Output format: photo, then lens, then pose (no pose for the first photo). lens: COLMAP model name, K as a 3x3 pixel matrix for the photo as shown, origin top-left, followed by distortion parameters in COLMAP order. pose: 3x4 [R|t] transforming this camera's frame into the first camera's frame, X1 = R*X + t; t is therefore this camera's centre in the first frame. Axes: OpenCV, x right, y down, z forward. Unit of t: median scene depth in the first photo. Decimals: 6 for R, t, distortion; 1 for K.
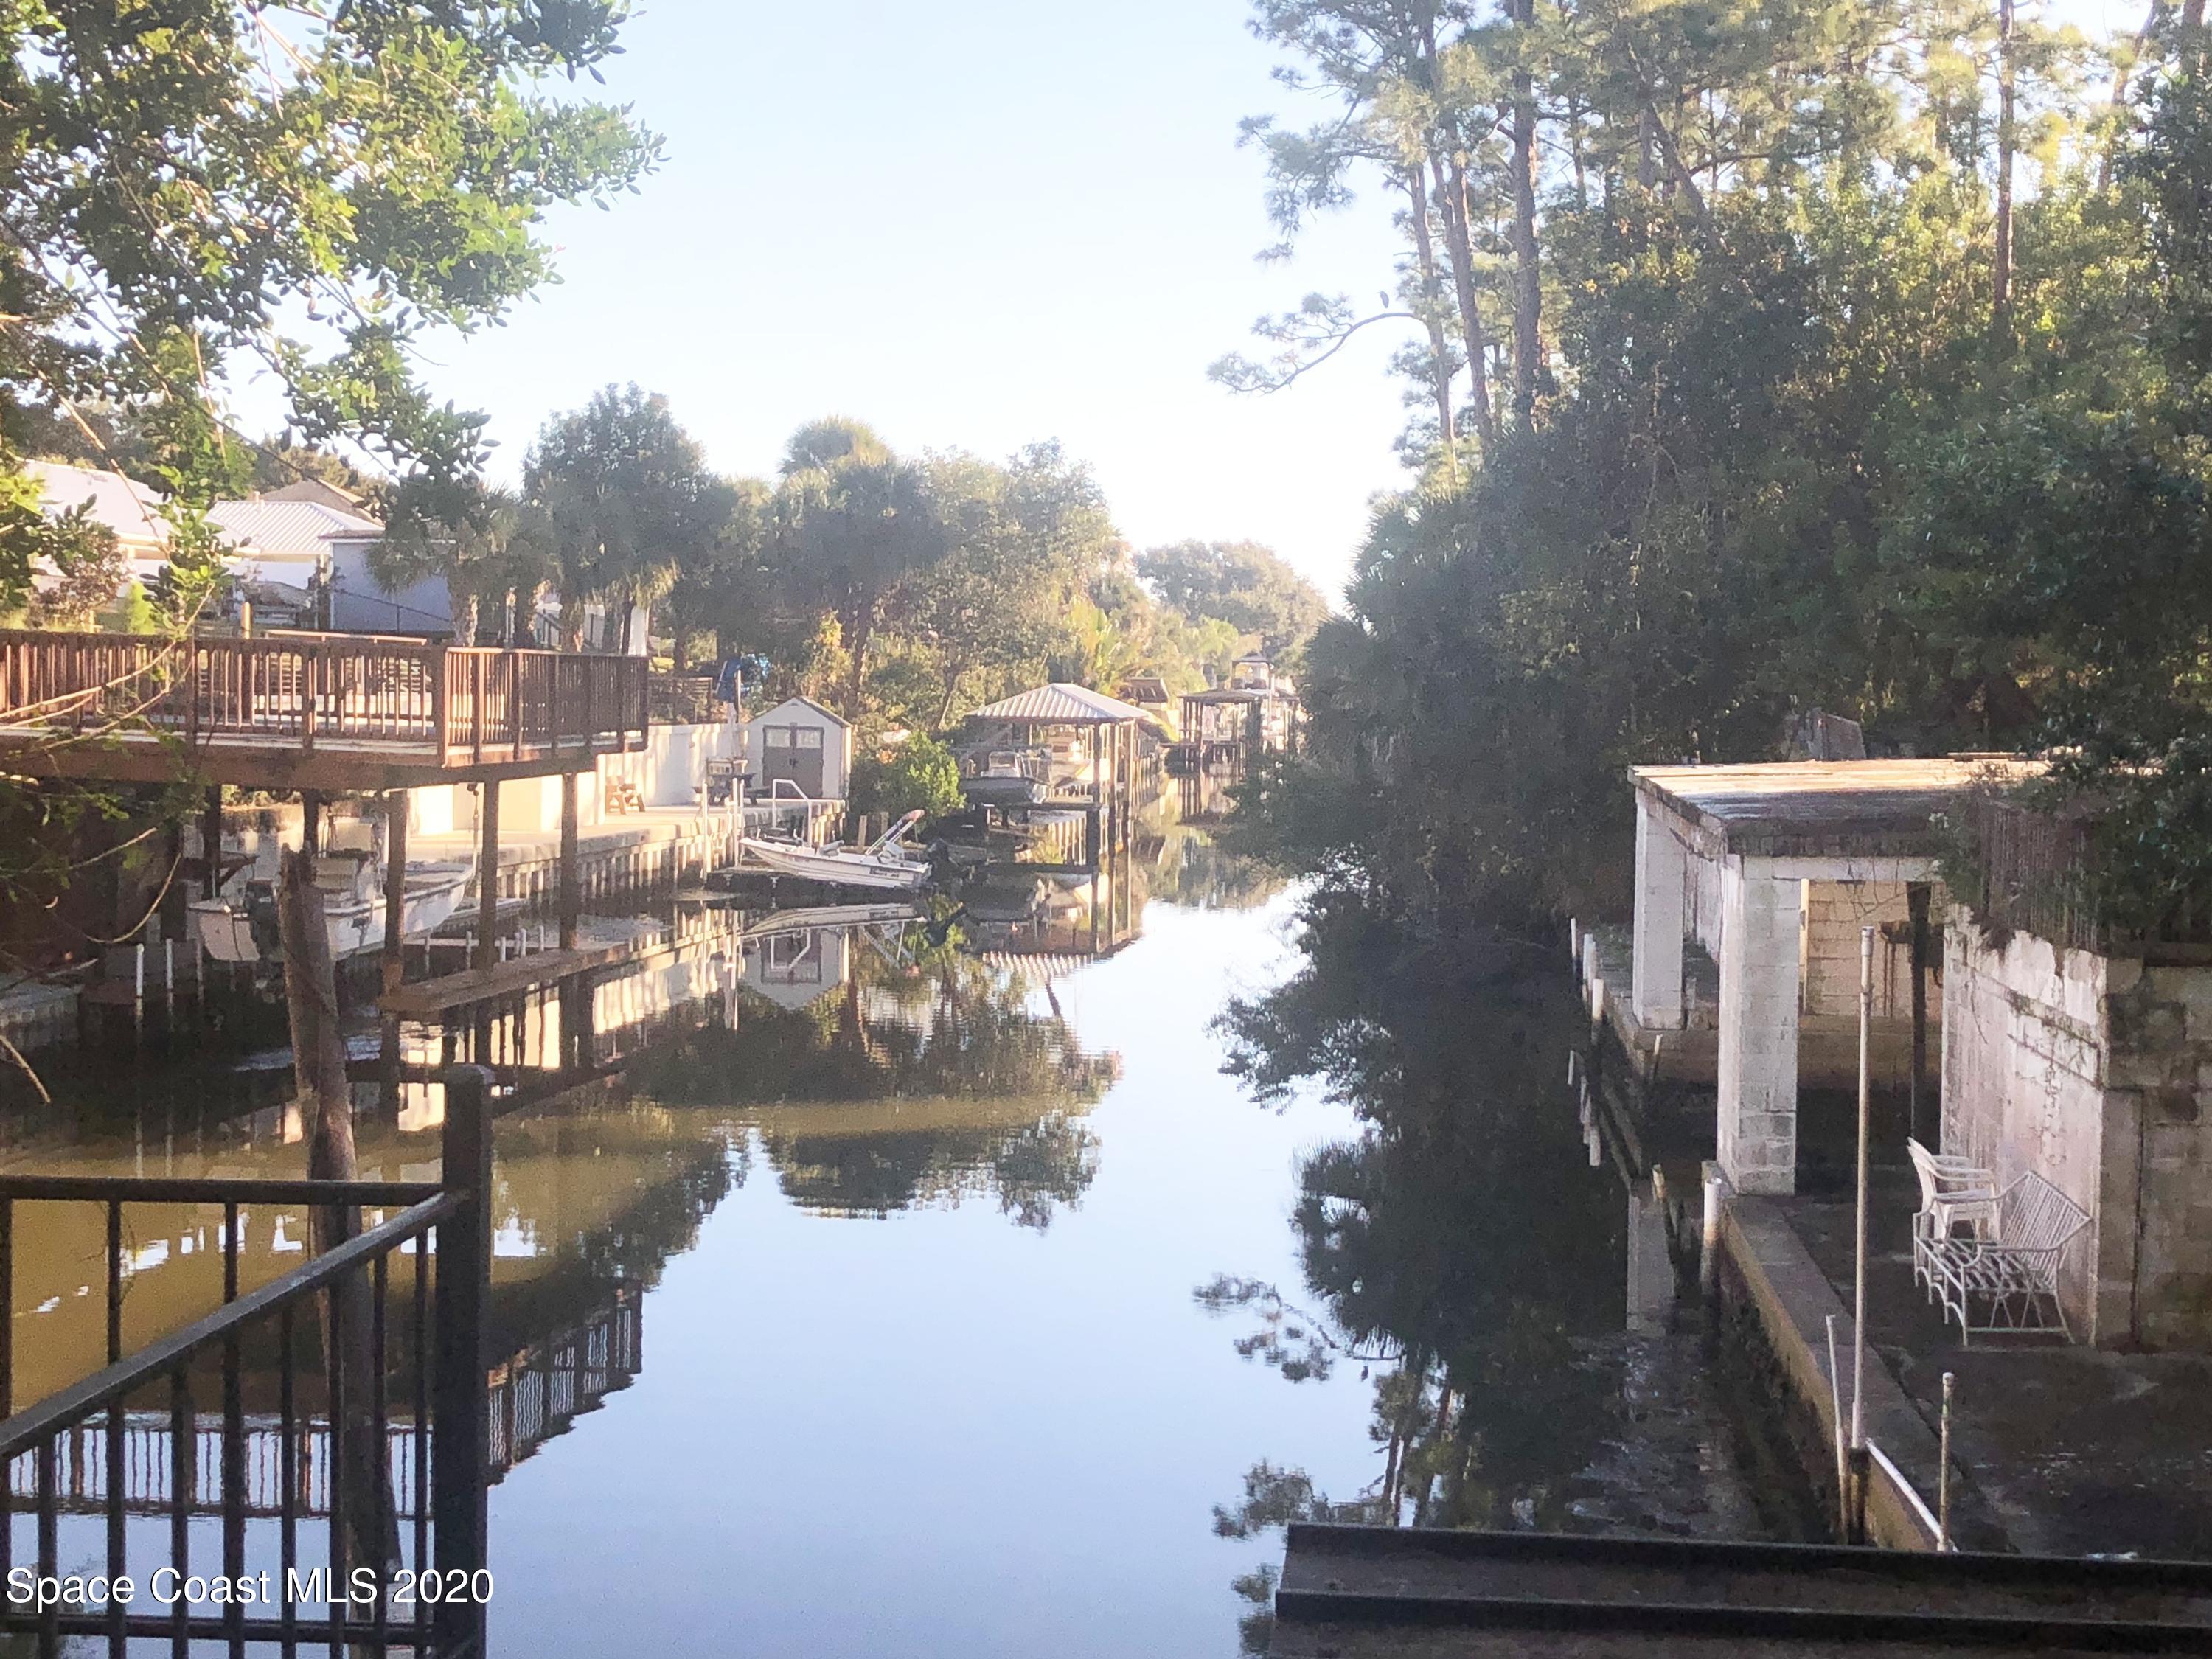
lens RADIAL K [[3080.3, 0, 1105.2], [0, 3080.3, 826.3], [0, 0, 1]] dist [-0.110670, 0.000000]
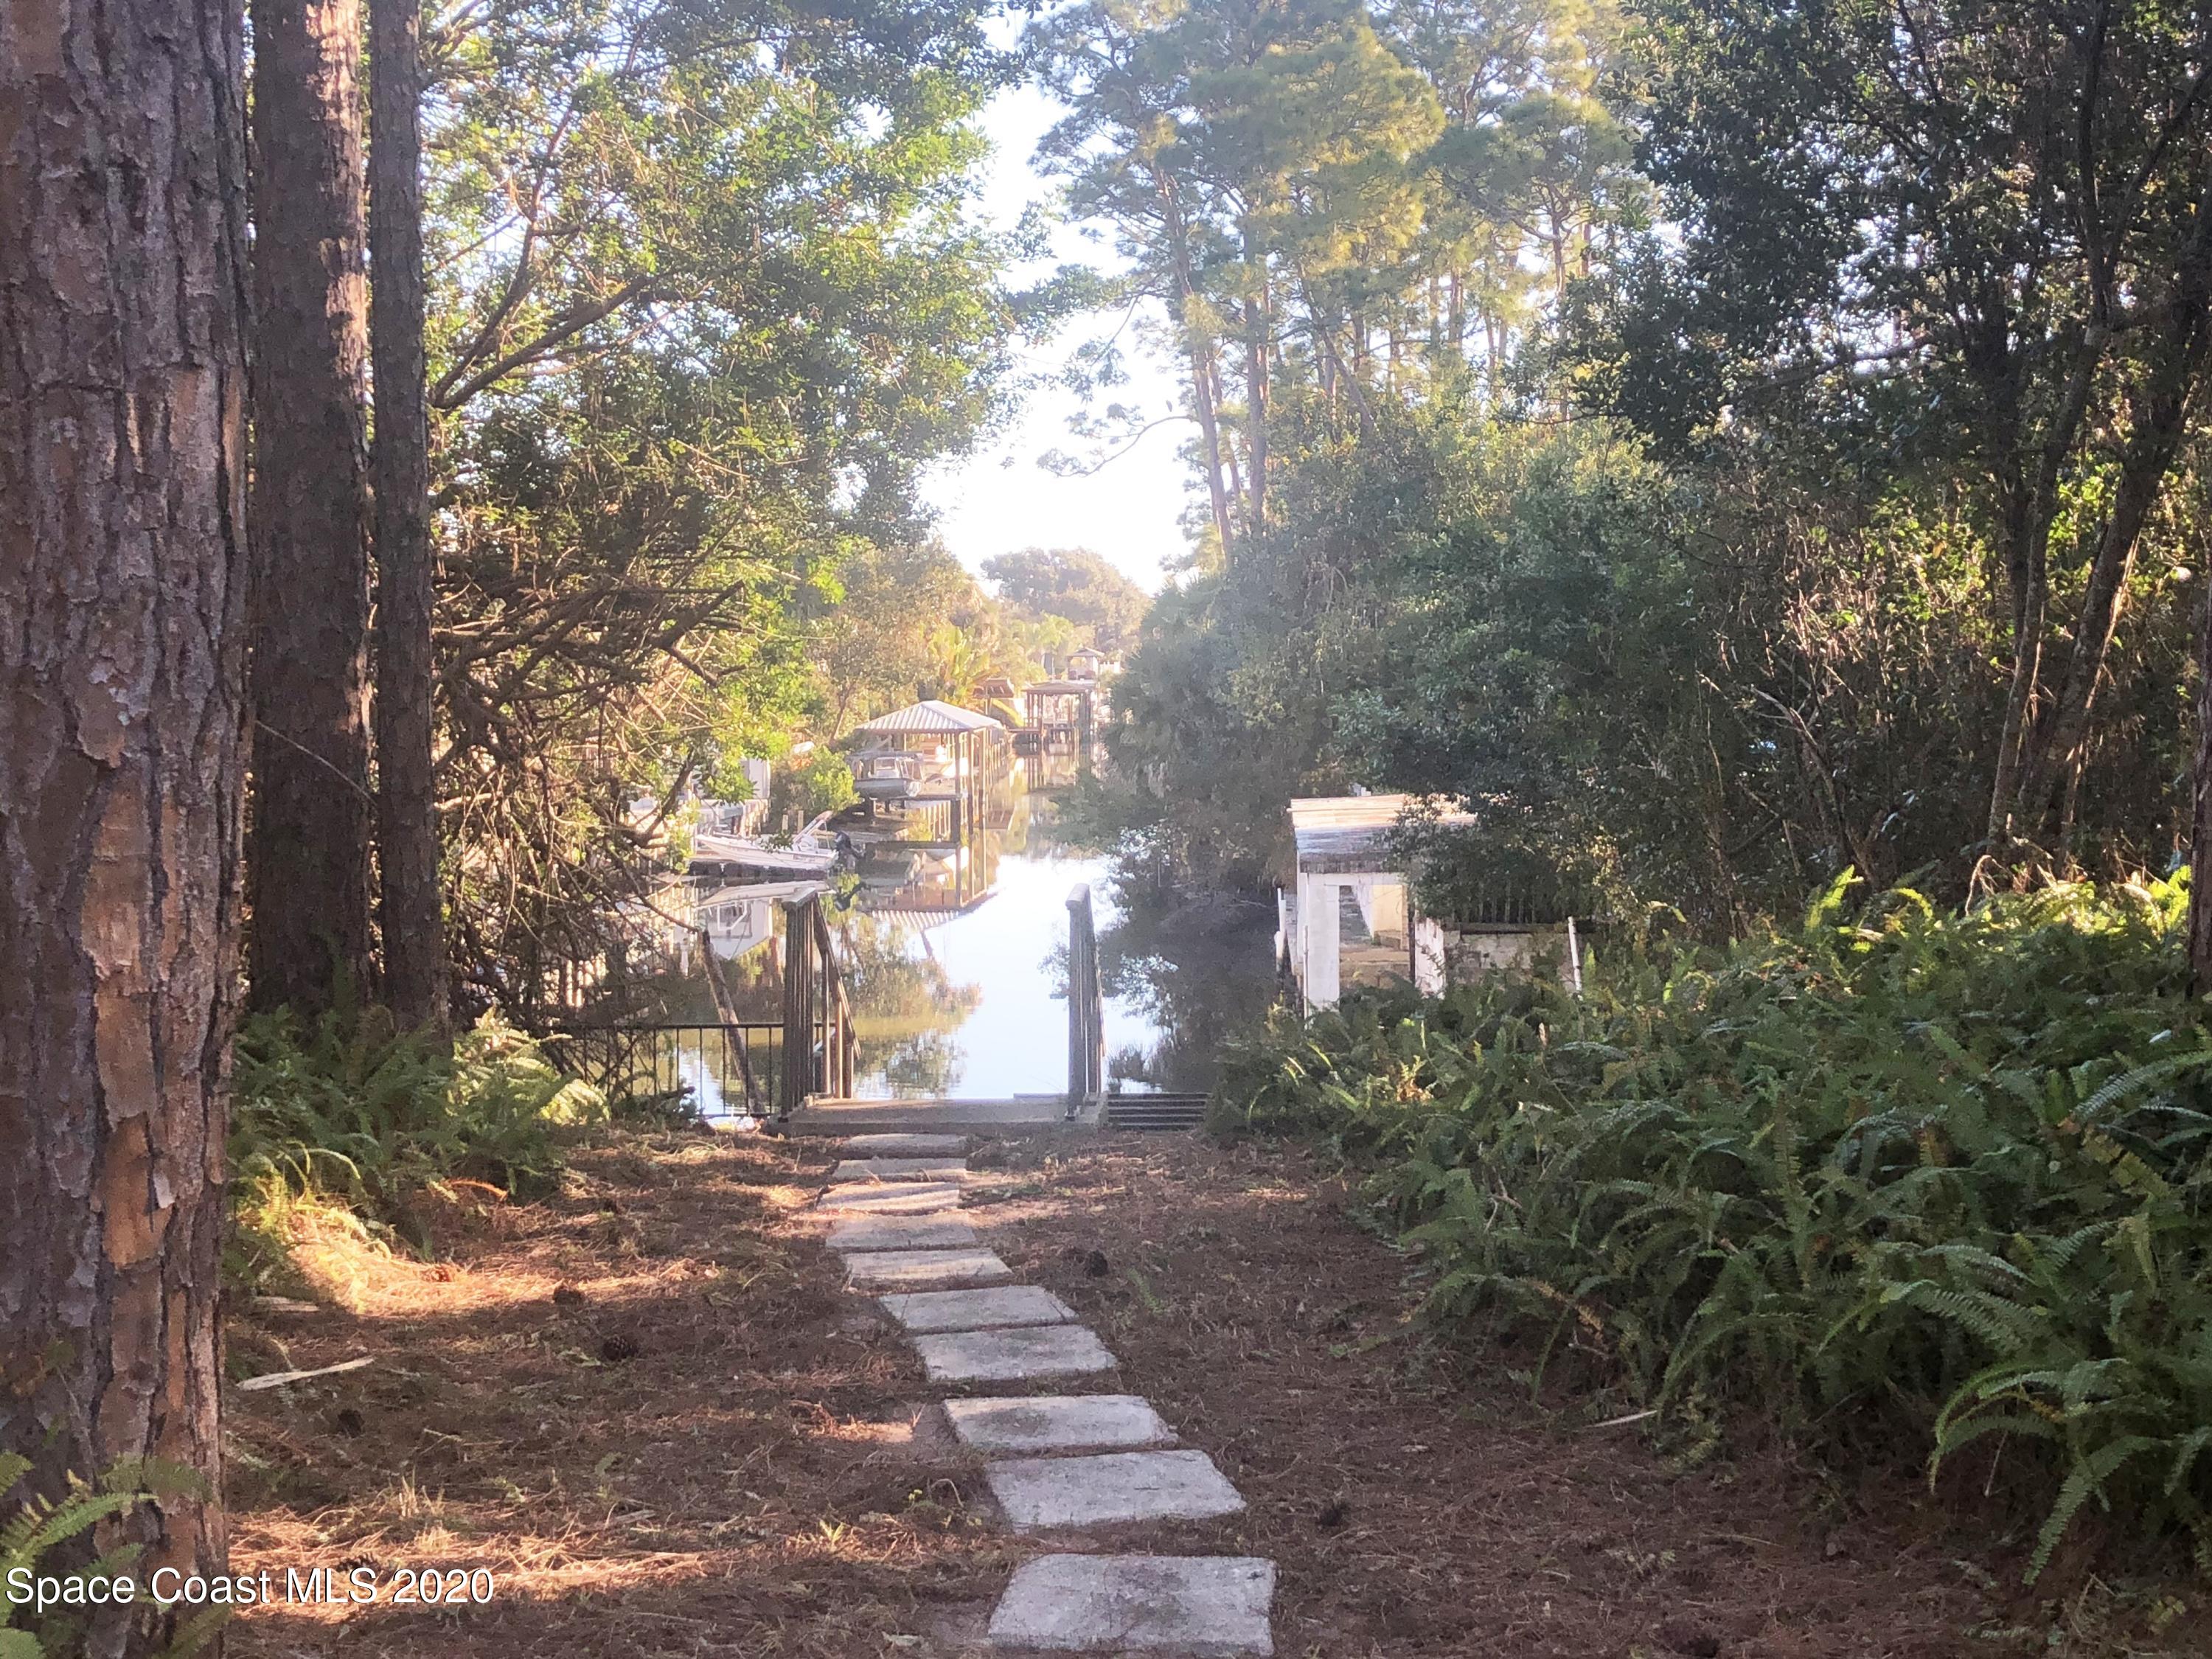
lens RADIAL K [[2739.9, 0, 1125.6], [0, 2739.9, 828.3], [0, 0, 1]] dist [0.071147, 0.000000]
pose [[0.998022, -0.022991, 0.058505, -0.000214], [0.021981, 0.999599, 0.017850, -0.012542], [-0.058892, -0.016529, 0.998128, -0.166571]]
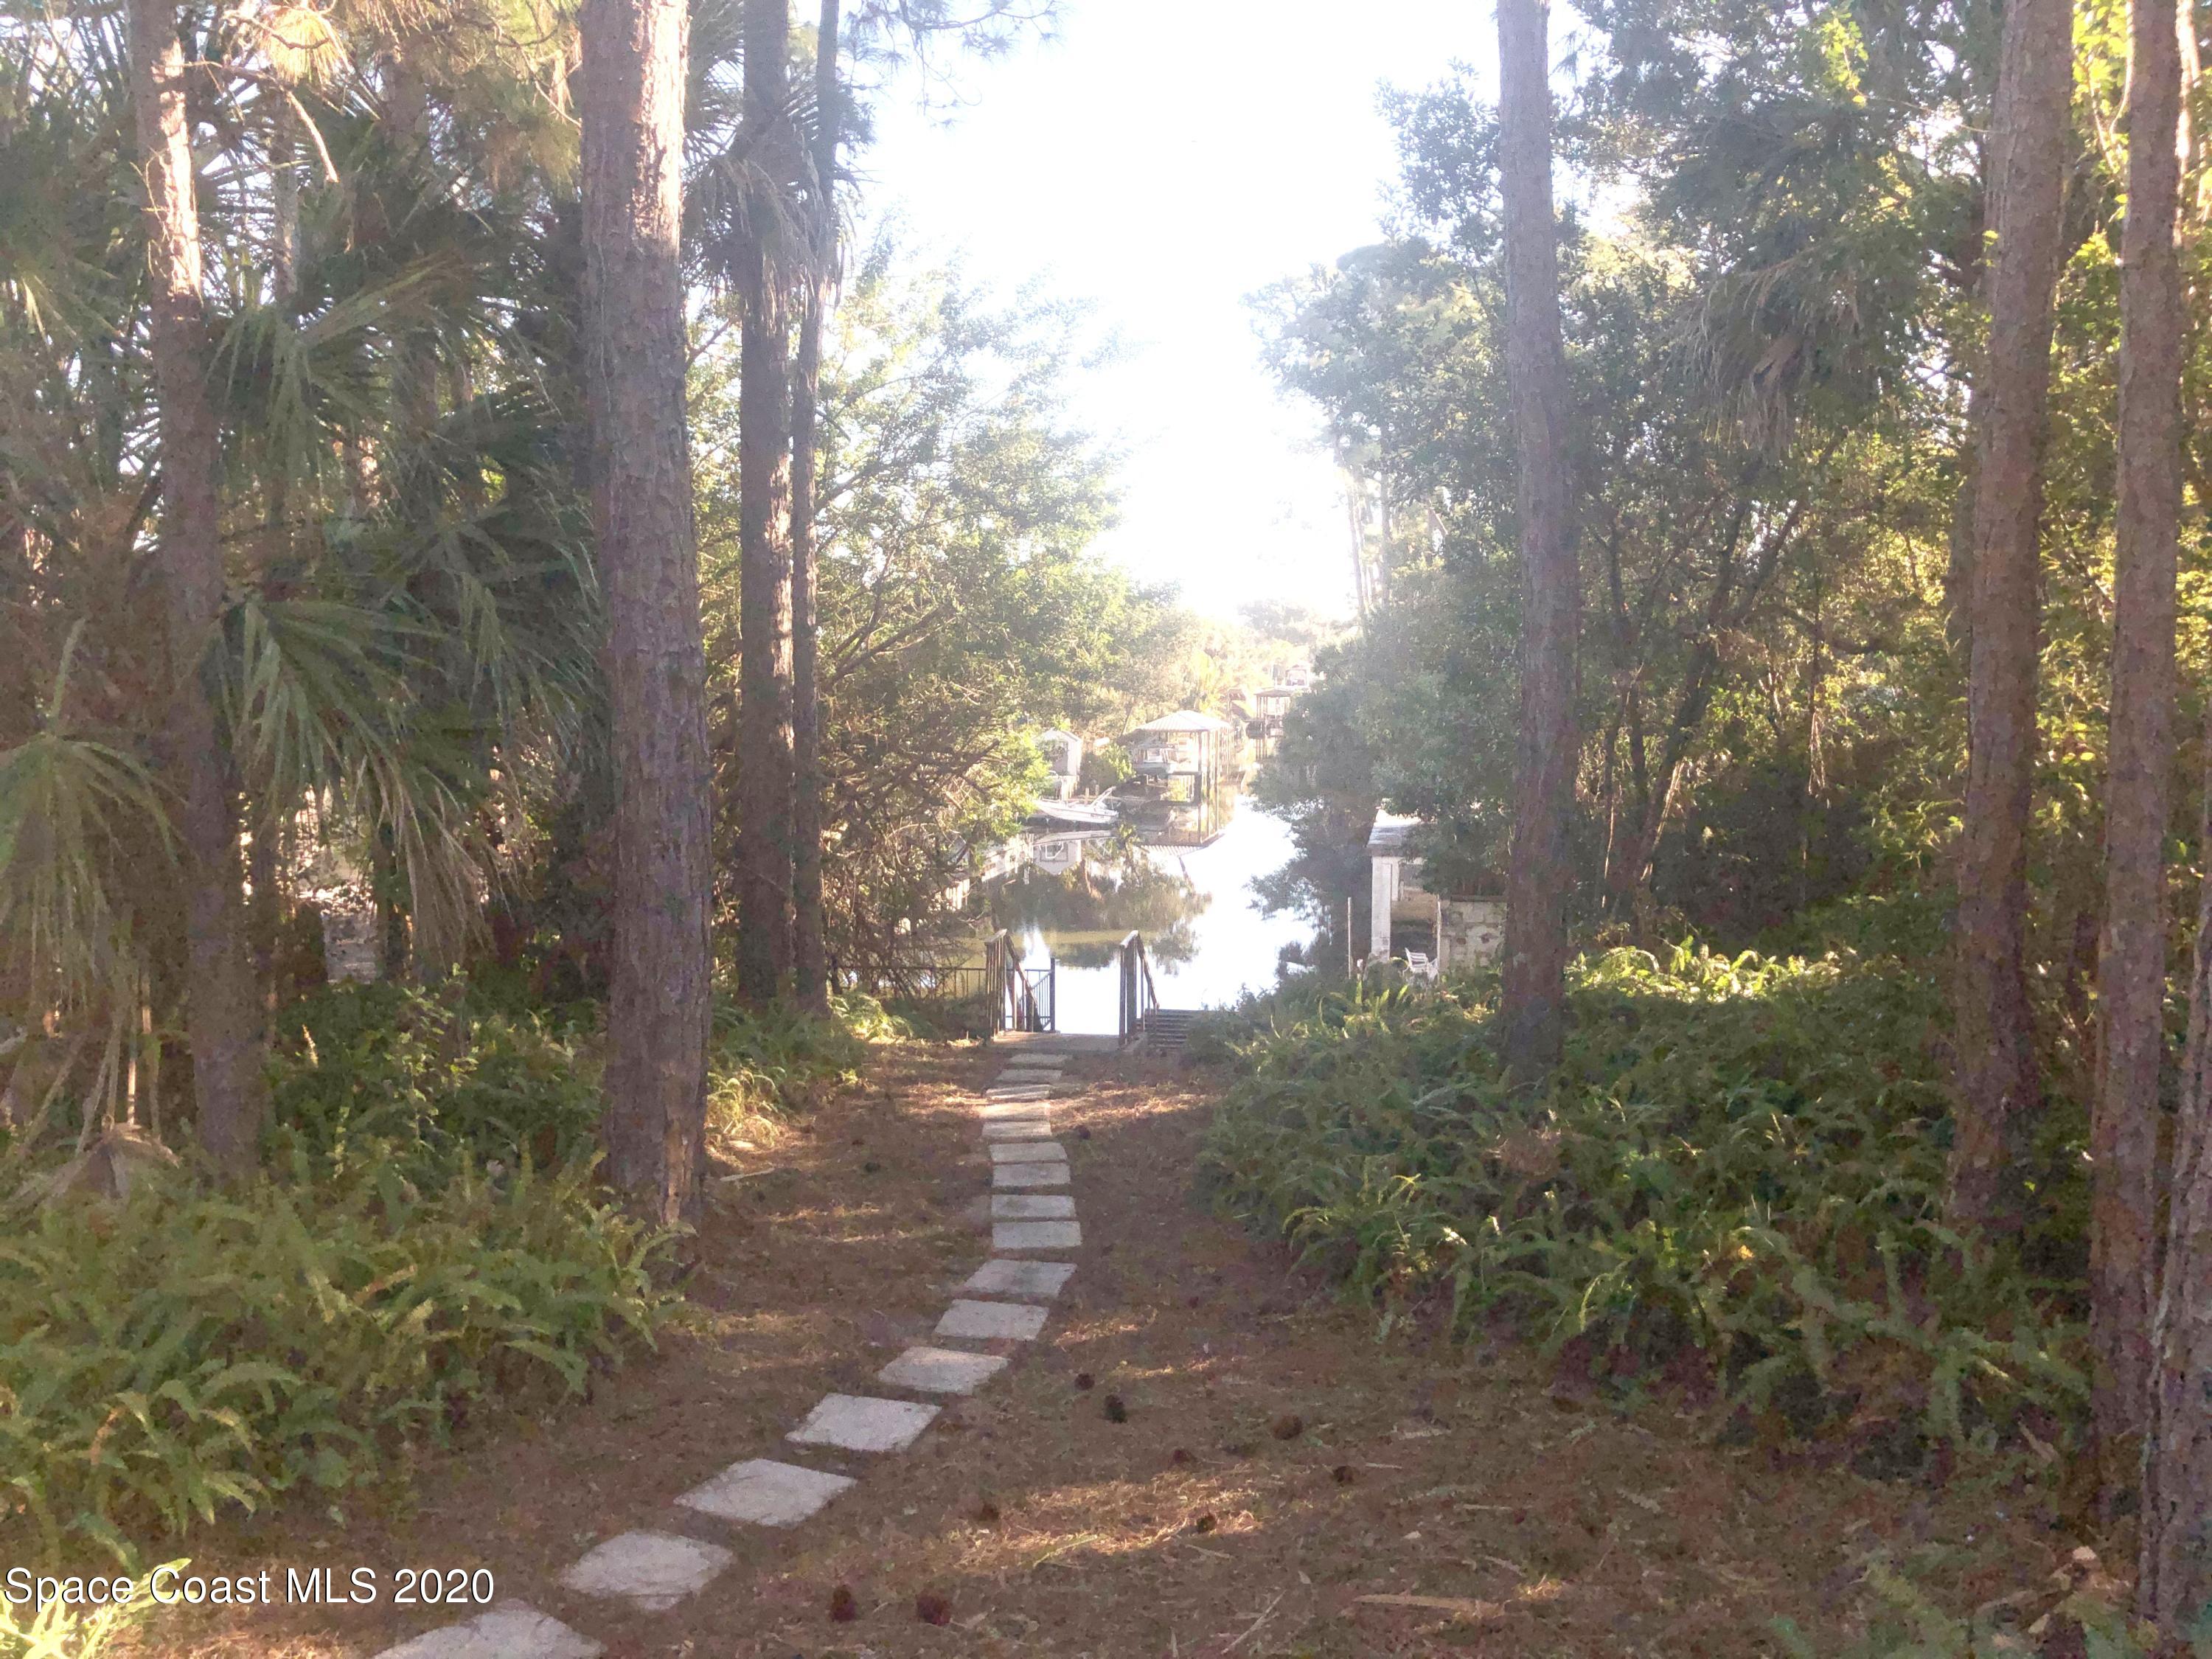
lens RADIAL K [[1813.2, 0, 1104.0], [0, 1813.2, 825.9], [0, 0, 1]] dist [0.077398, 0.001195]
pose [[0.997620, -0.008982, -0.068364, 0.016133], [0.012084, 0.998909, 0.045110, -0.027271], [0.067884, -0.045829, 0.996640, -0.216481]]
